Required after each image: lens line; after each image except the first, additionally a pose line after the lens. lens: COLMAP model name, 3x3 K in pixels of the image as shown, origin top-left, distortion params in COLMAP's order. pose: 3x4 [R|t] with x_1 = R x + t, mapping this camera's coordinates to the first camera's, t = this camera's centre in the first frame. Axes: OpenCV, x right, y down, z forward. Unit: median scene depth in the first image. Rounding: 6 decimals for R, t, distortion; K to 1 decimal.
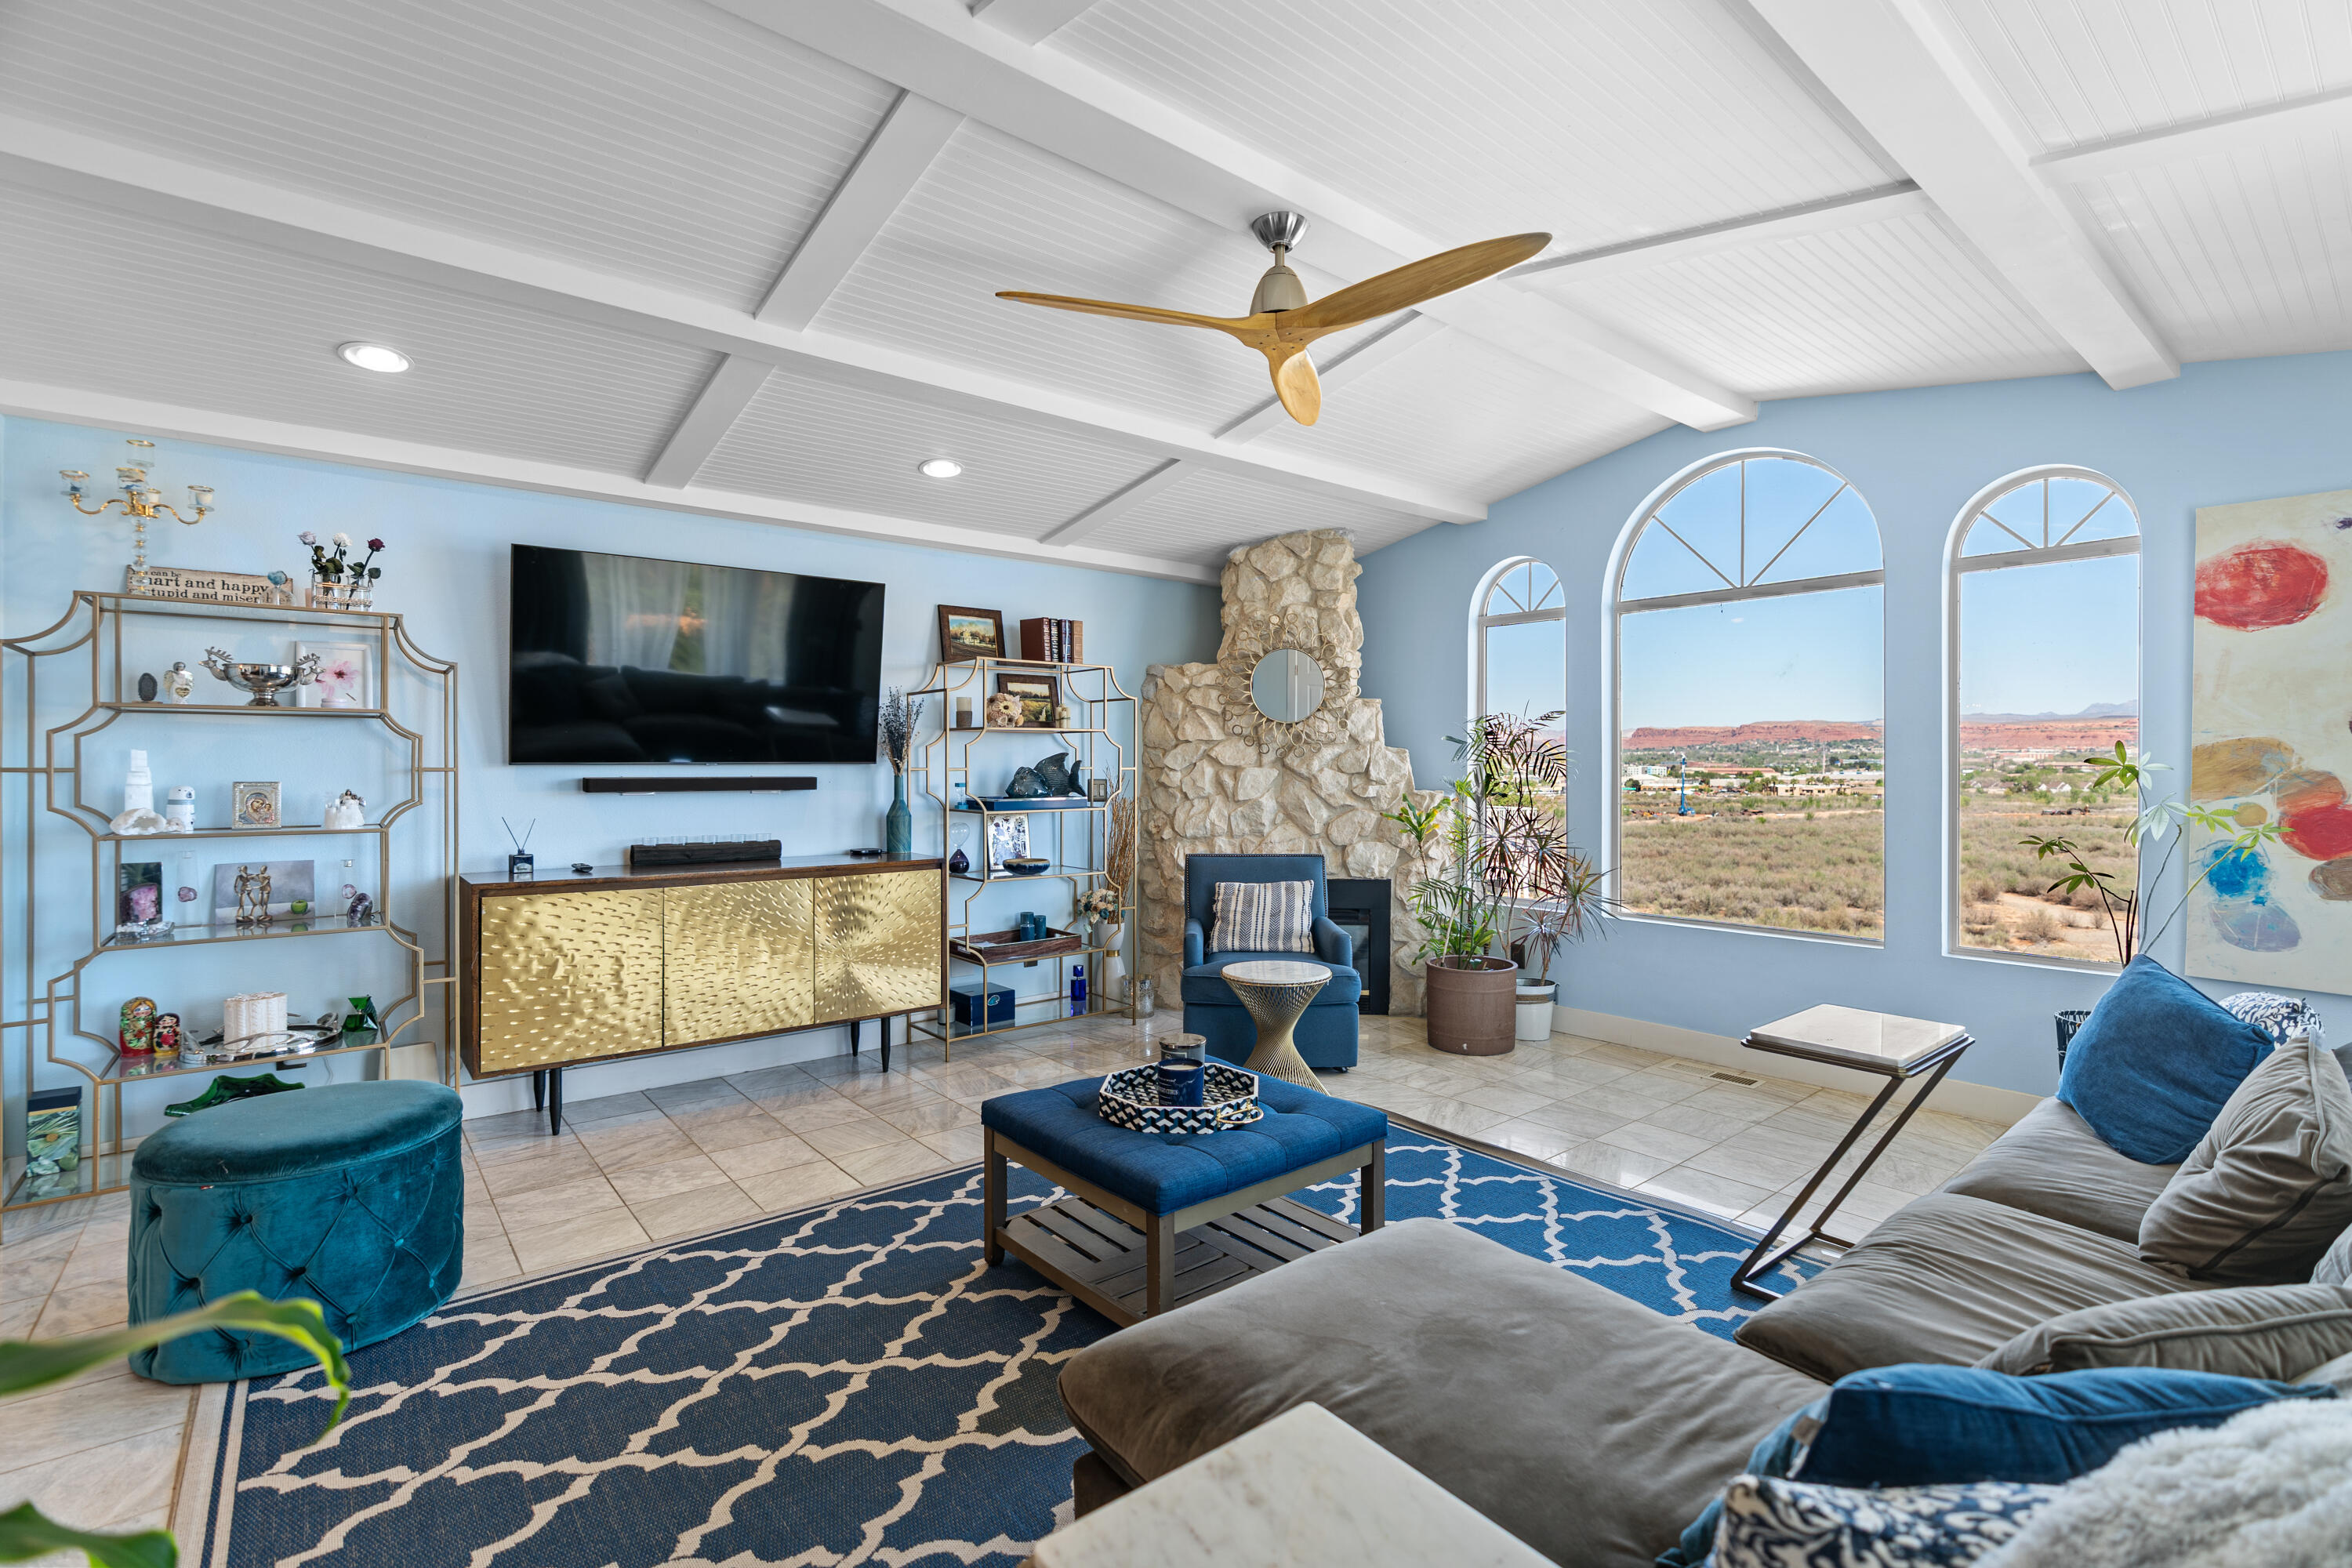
lens RADIAL K [[1062.4, 0, 1179.9], [0, 1062.4, 769.6], [0, 0, 1]] dist [-0.010227, 0.000294]
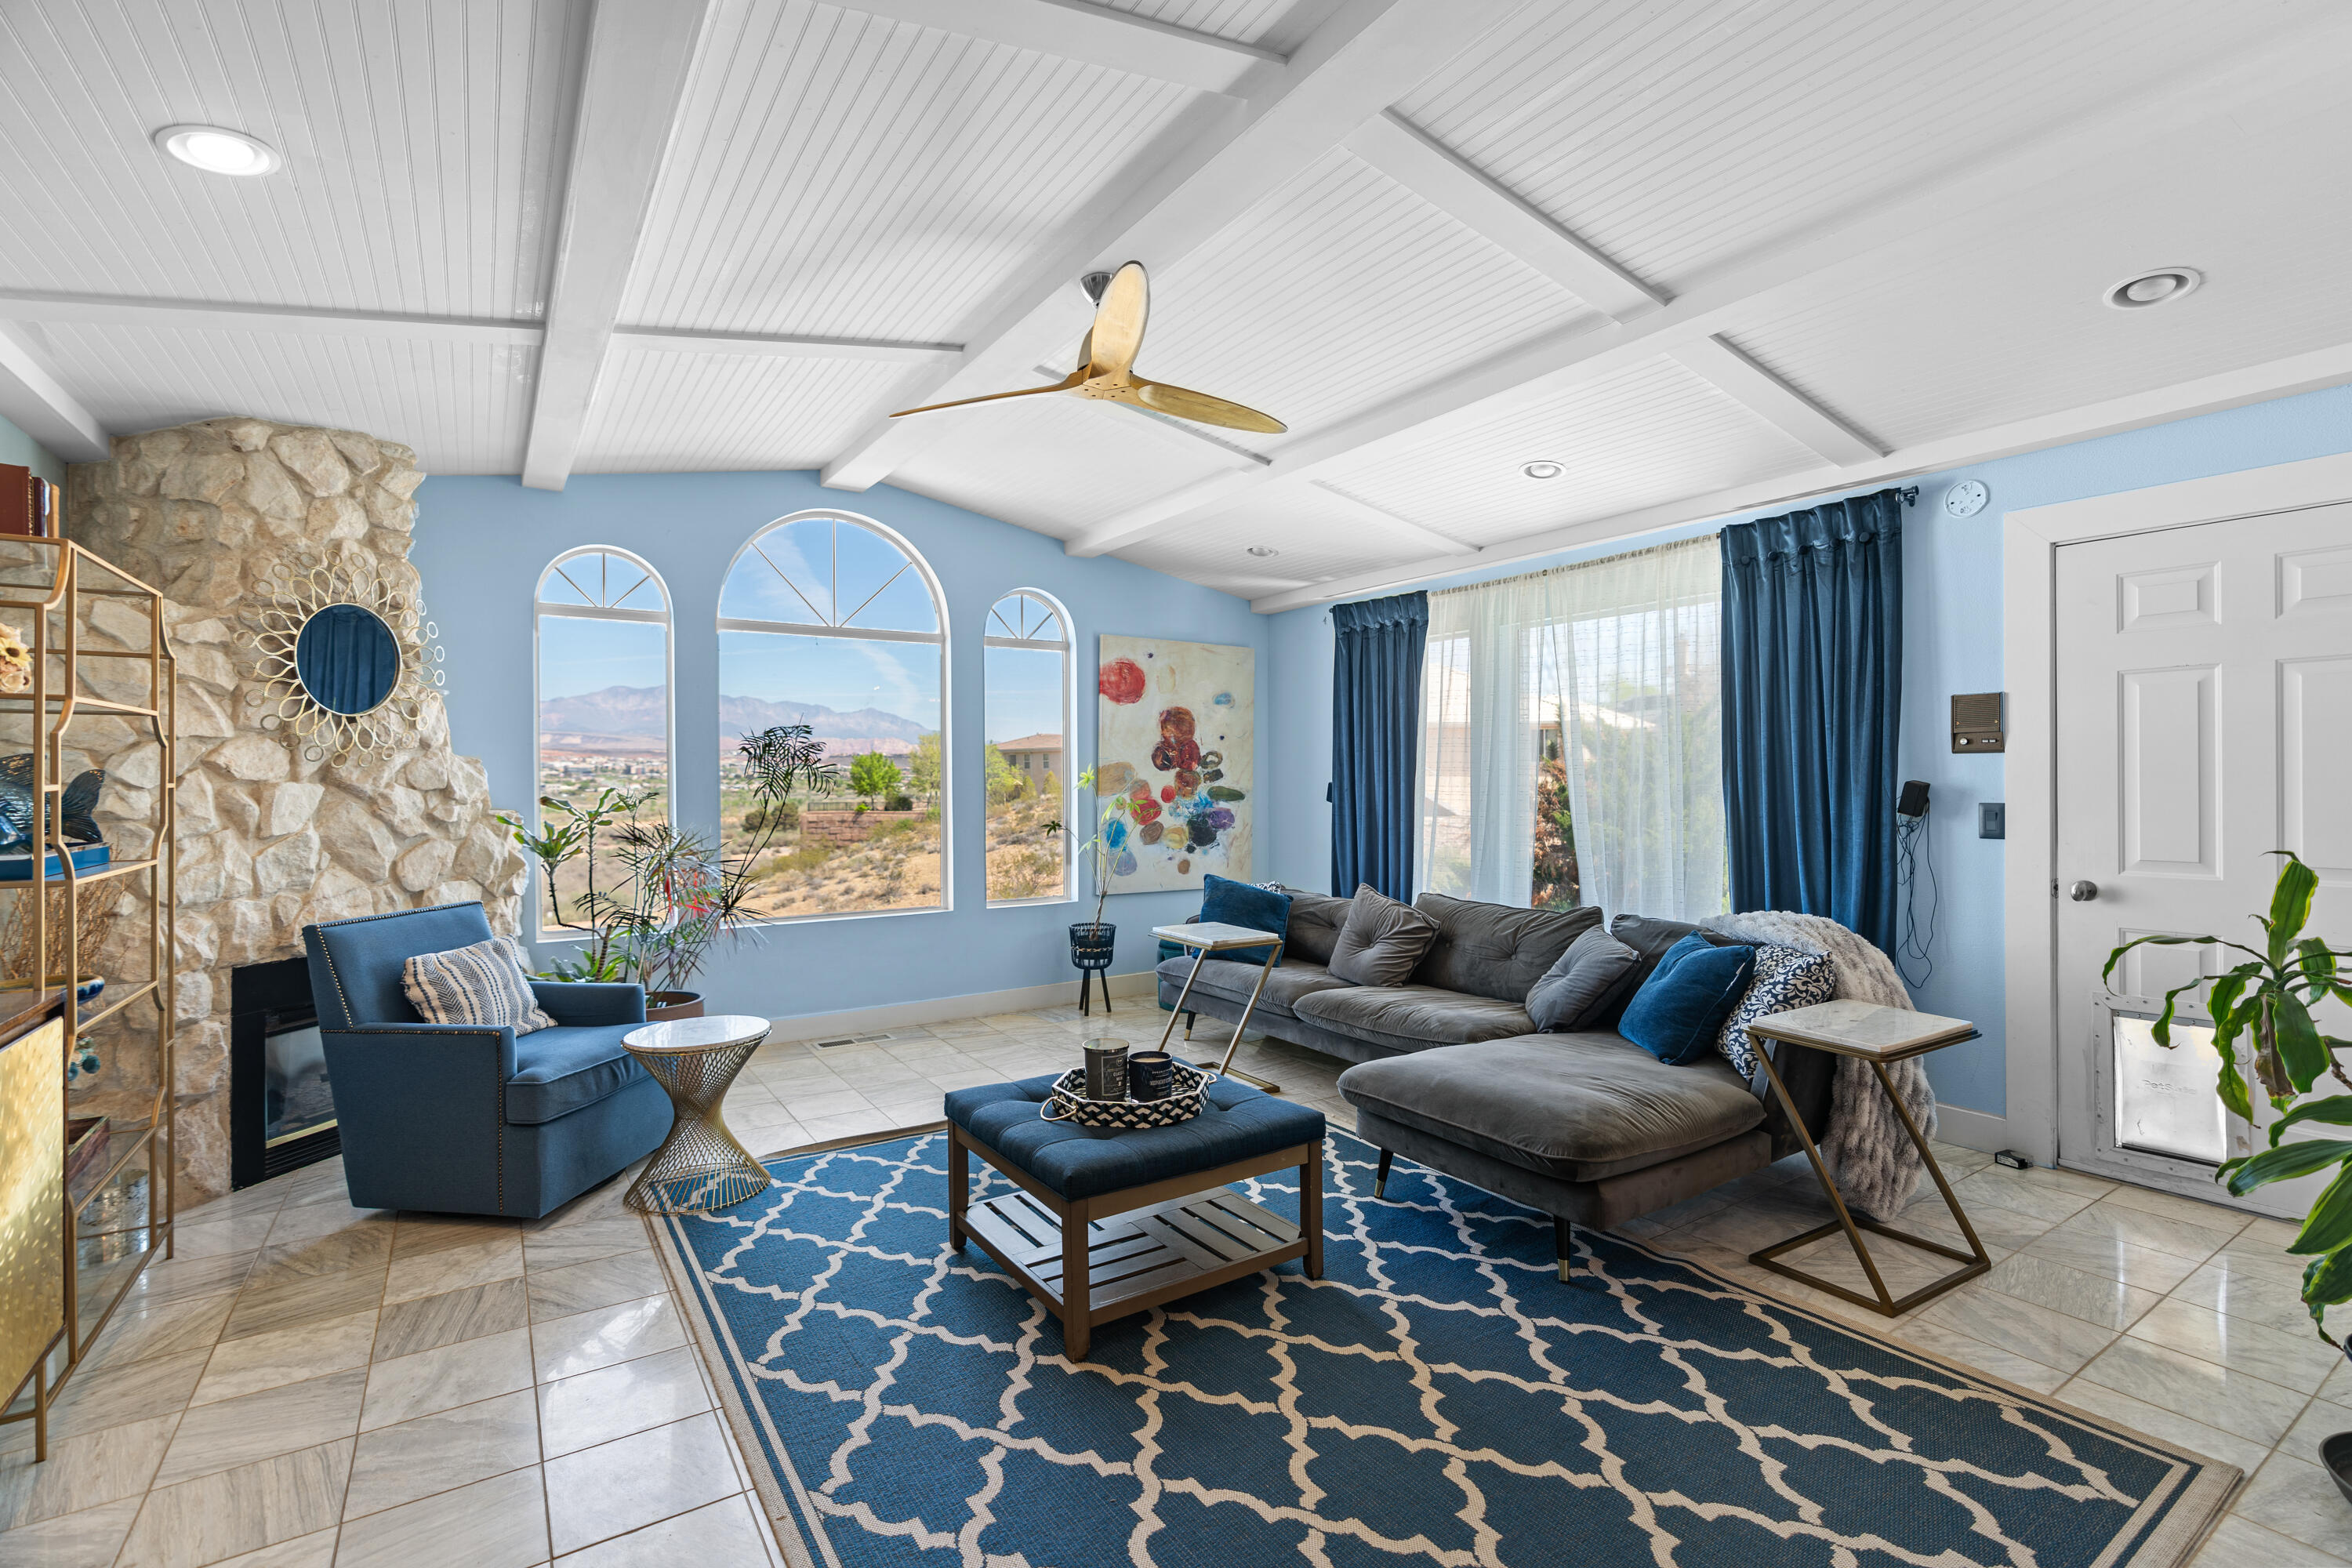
lens RADIAL K [[1072.7, 0, 1182.4], [0, 1072.7, 774.9], [0, 0, 1]] dist [-0.003258, 0.001552]
pose [[0.103841, 0.002160, 0.994592, -0.527249], [0.008579, 0.999958, -0.003067, -0.000313], [-0.994557, 0.008851, 0.103818, 0.422693]]
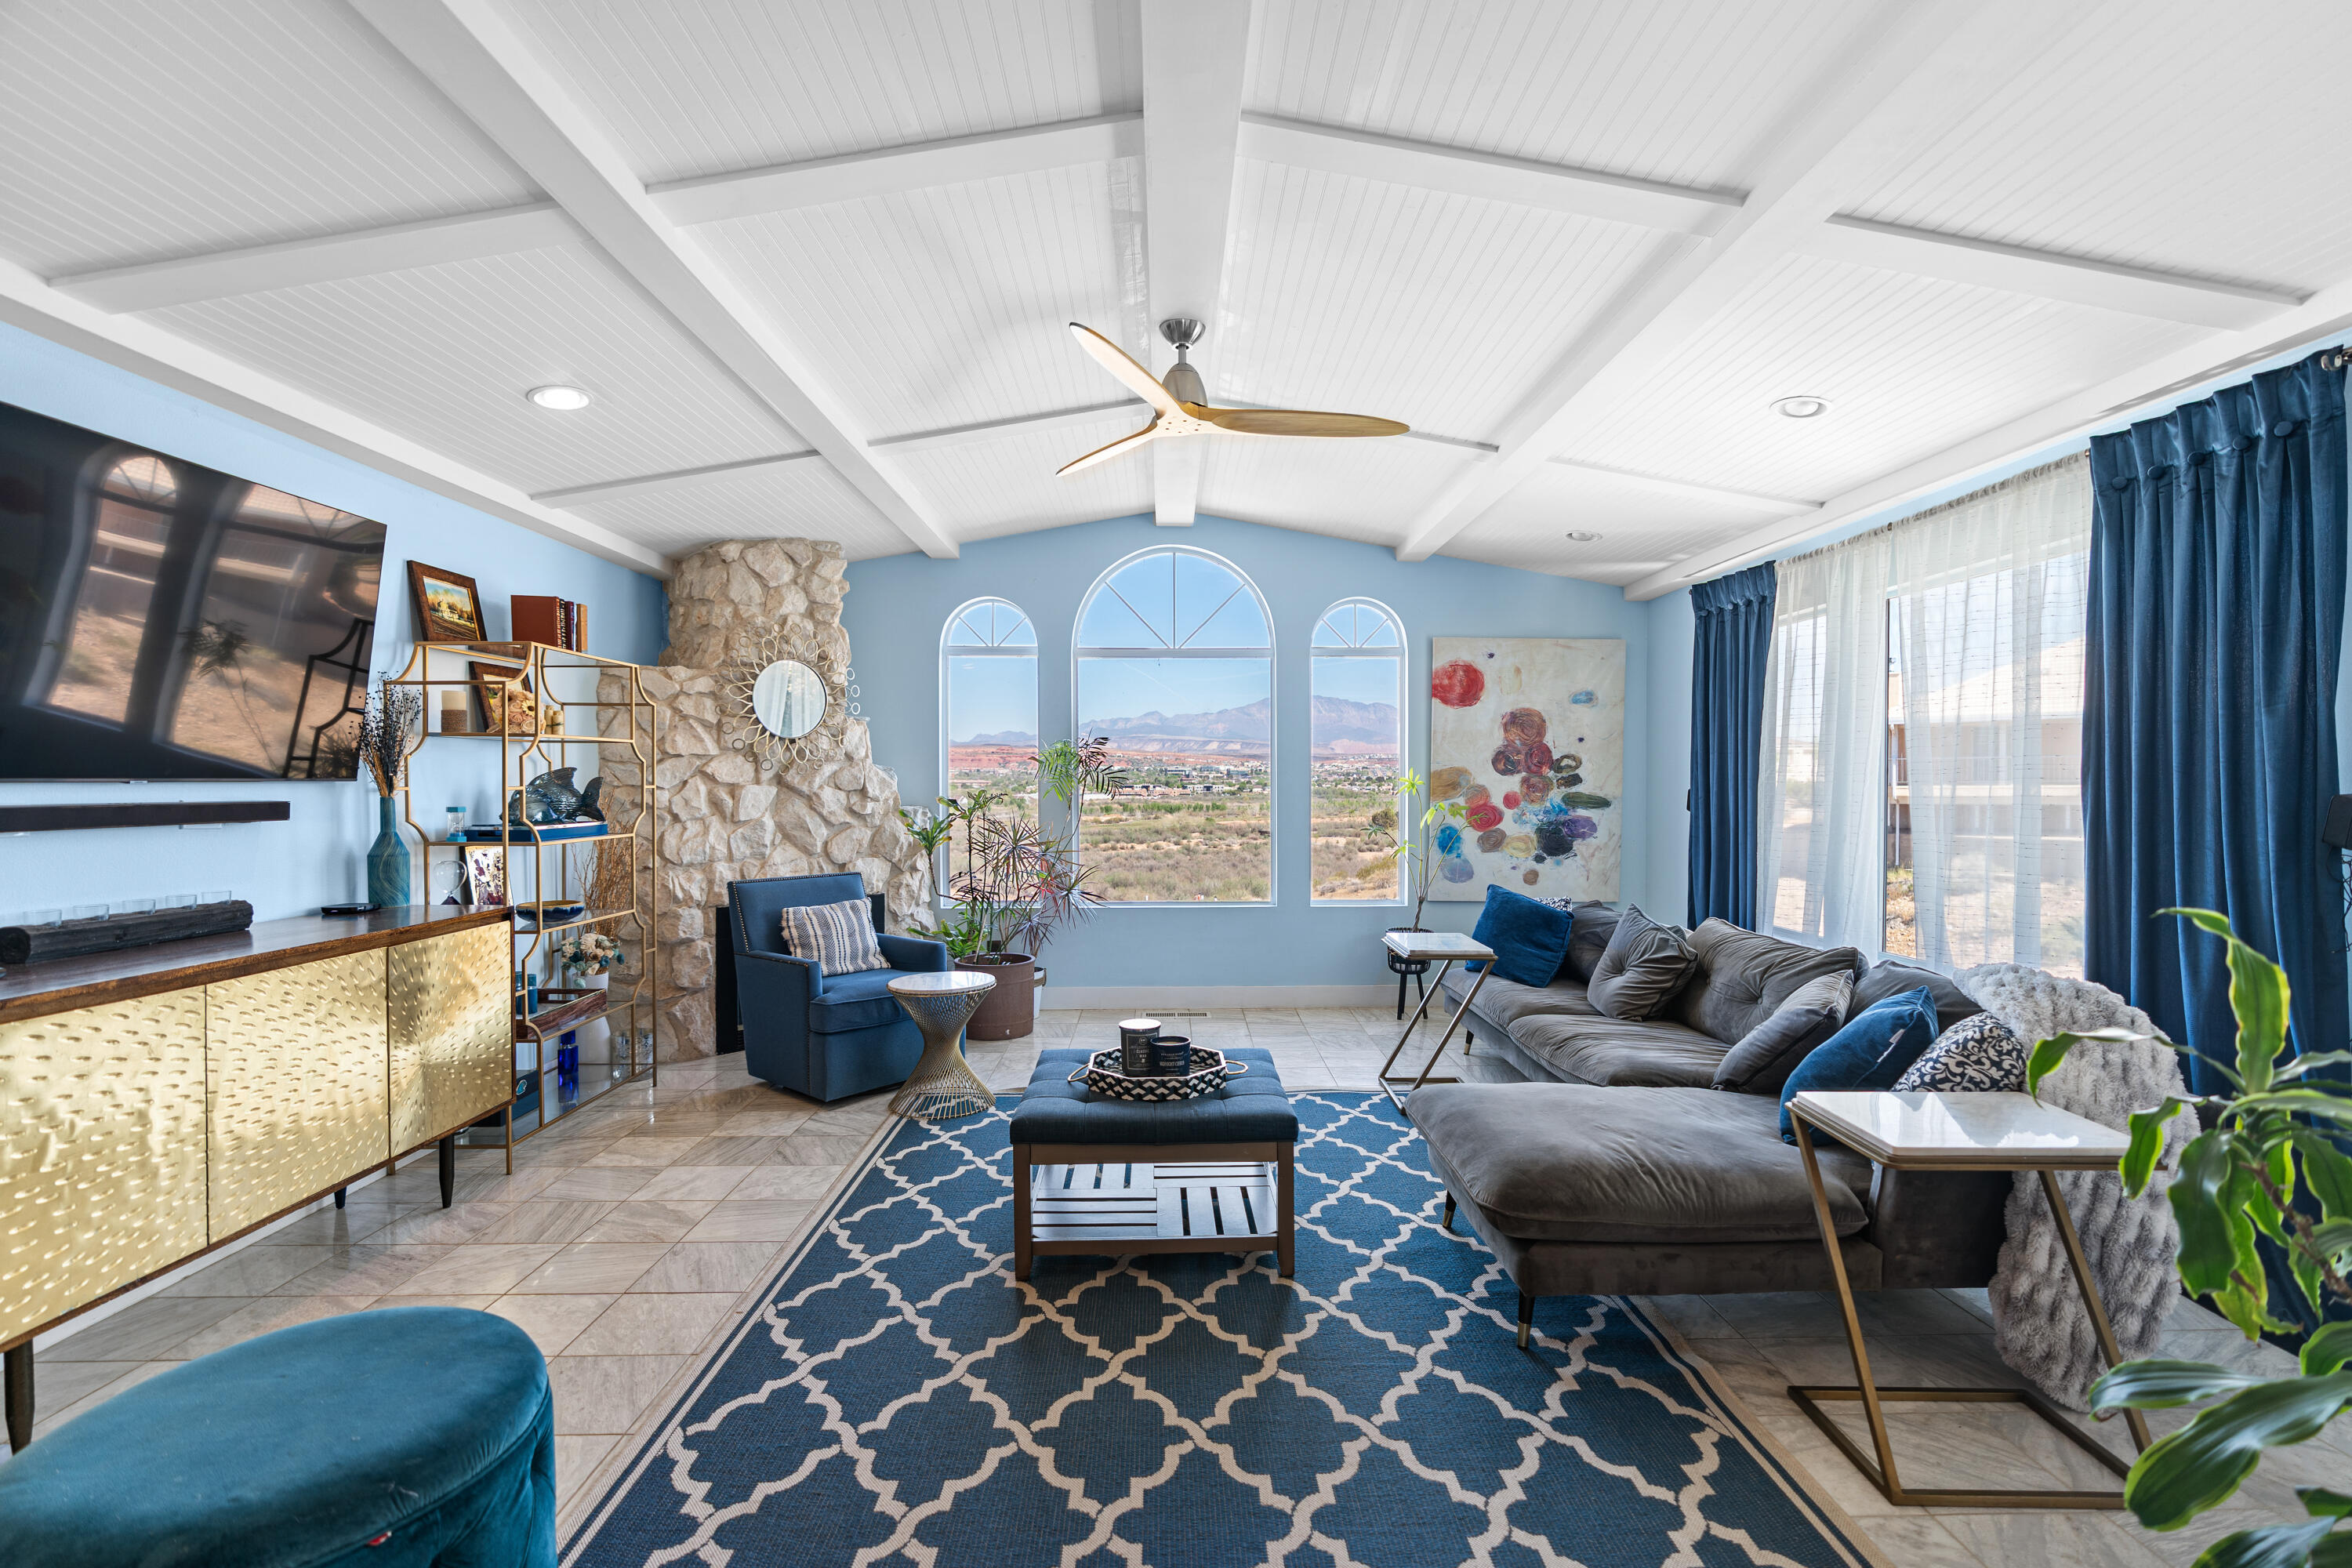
lens RADIAL K [[1077.8, 0, 1183.6], [0, 1077.8, 793.6], [0, 0, 1]] dist [-0.002078, 0.000477]
pose [[0.620544, -0.009379, 0.784116, -0.450988], [0.004437, 0.999954, 0.008450, -0.000800], [-0.784159, -0.001765, 0.620557, 0.127274]]
